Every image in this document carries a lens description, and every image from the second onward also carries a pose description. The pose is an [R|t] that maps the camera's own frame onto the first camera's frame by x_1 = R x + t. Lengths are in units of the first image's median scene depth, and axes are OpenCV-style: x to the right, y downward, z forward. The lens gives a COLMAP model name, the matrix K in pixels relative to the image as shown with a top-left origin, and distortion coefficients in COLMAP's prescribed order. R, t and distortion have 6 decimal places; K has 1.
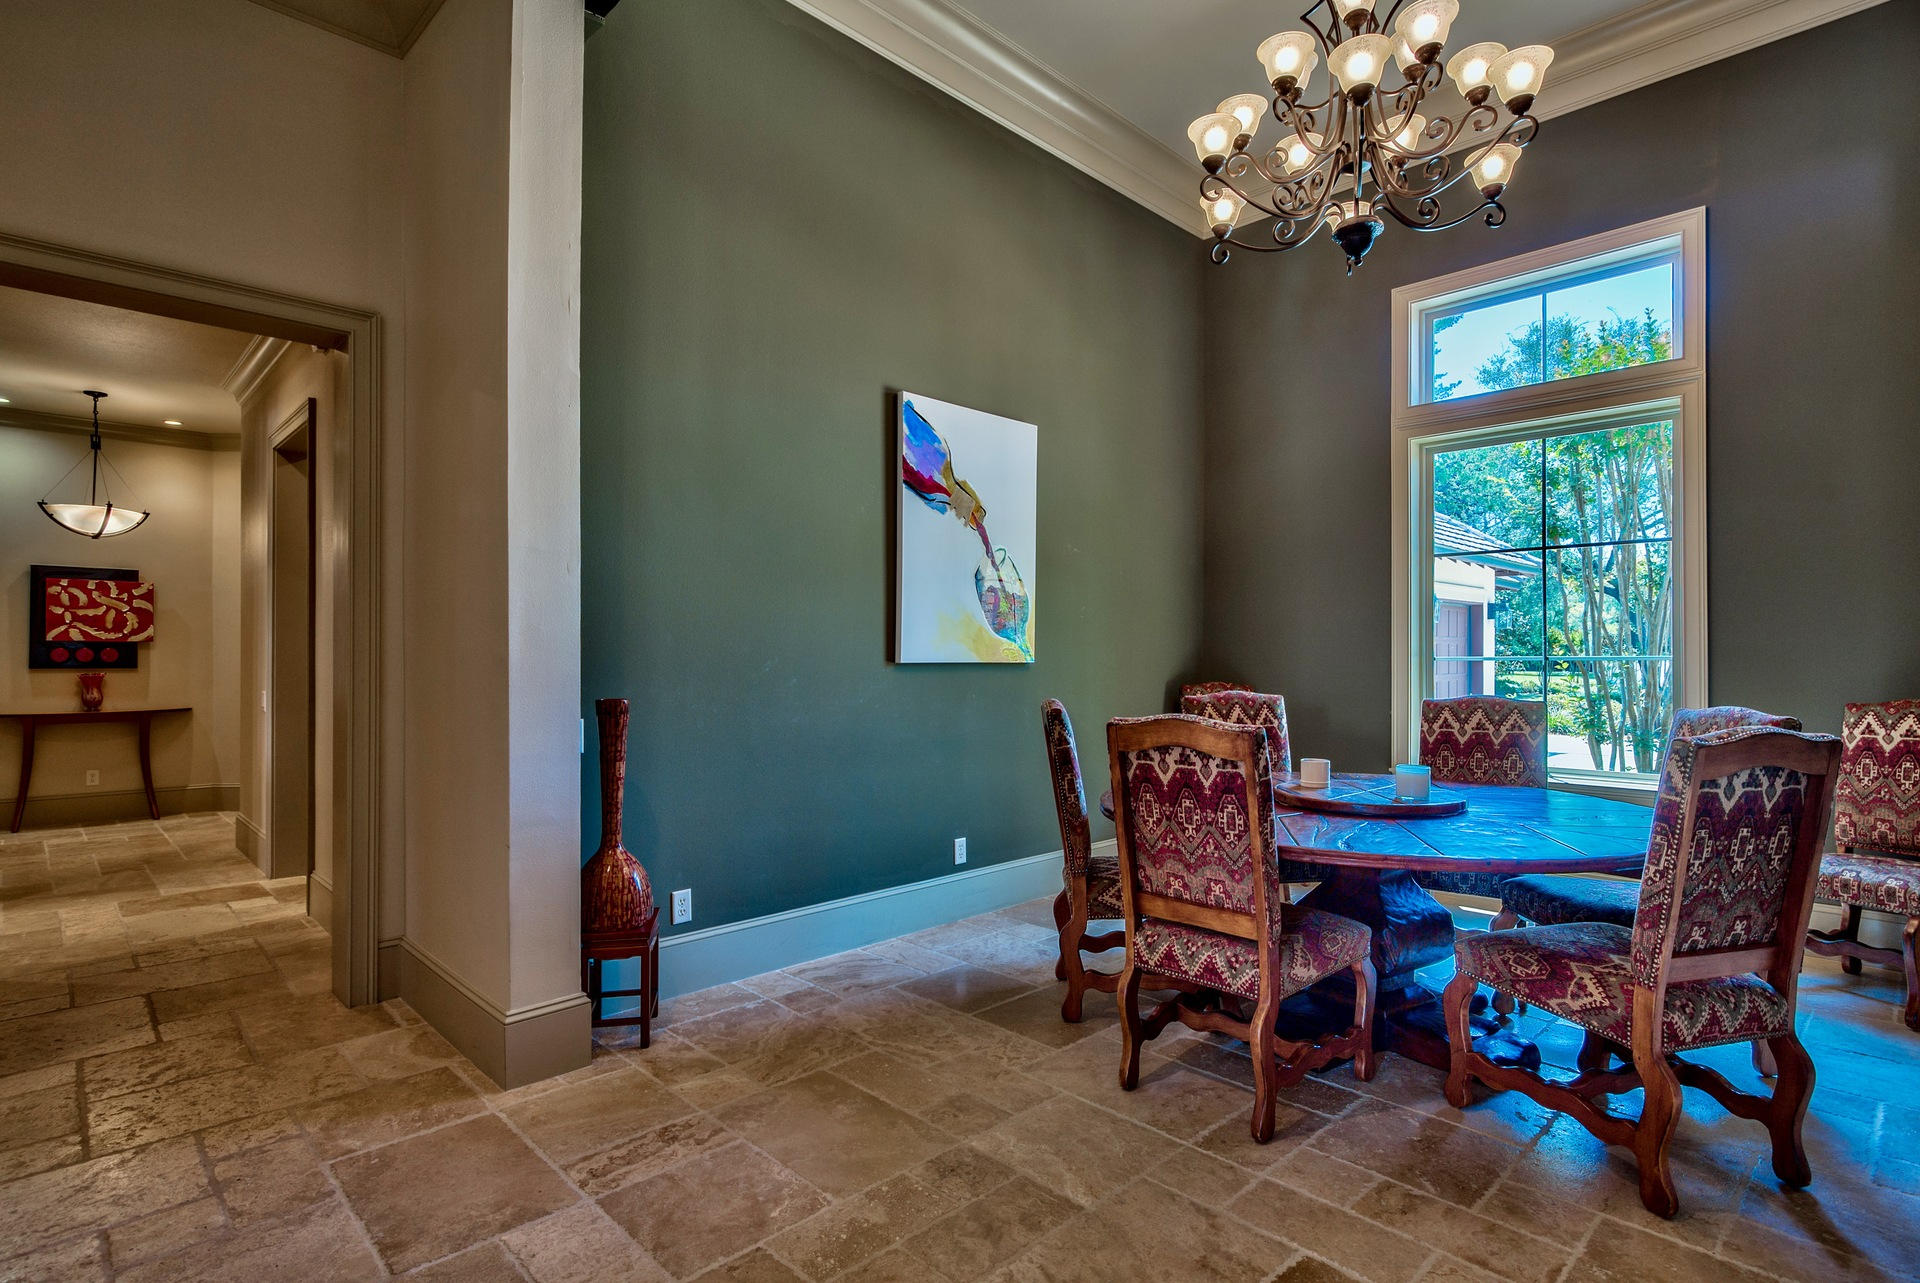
lens RADIAL K [[956.0, 0, 959.2], [0, 956.0, 656.2], [0, 0, 1]] dist [0.000199, -0.001227]
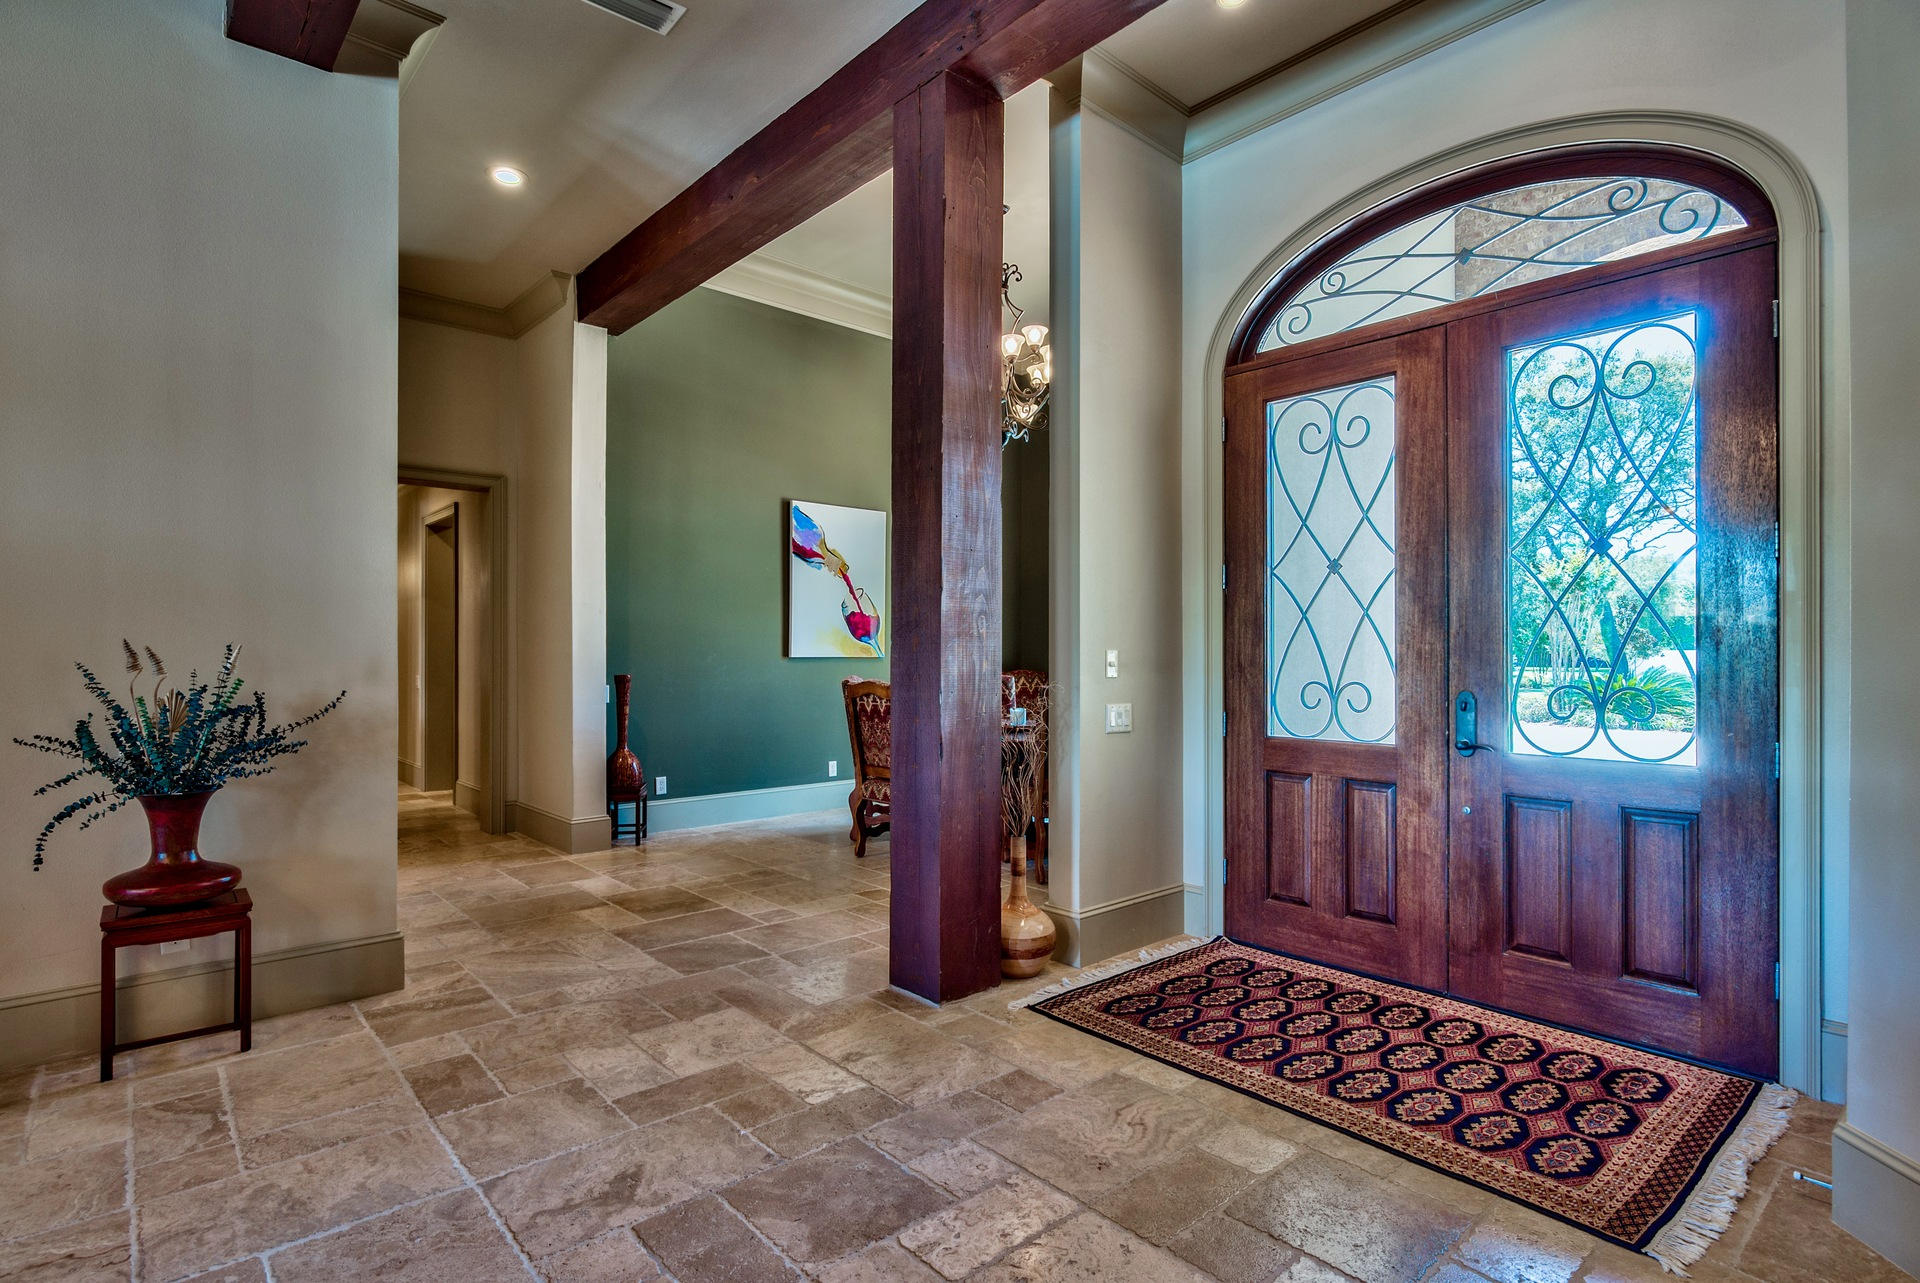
lens RADIAL K [[956.0, 0, 957.9], [0, 956.0, 645.9], [0, 0, 1]] dist [0.000199, -0.001227]
pose [[0.998898, -0.003096, -0.046838, 0.319325], [0.002878, 0.999985, -0.004718, -0.004598], [0.046852, 0.004578, 0.998891, -0.712600]]
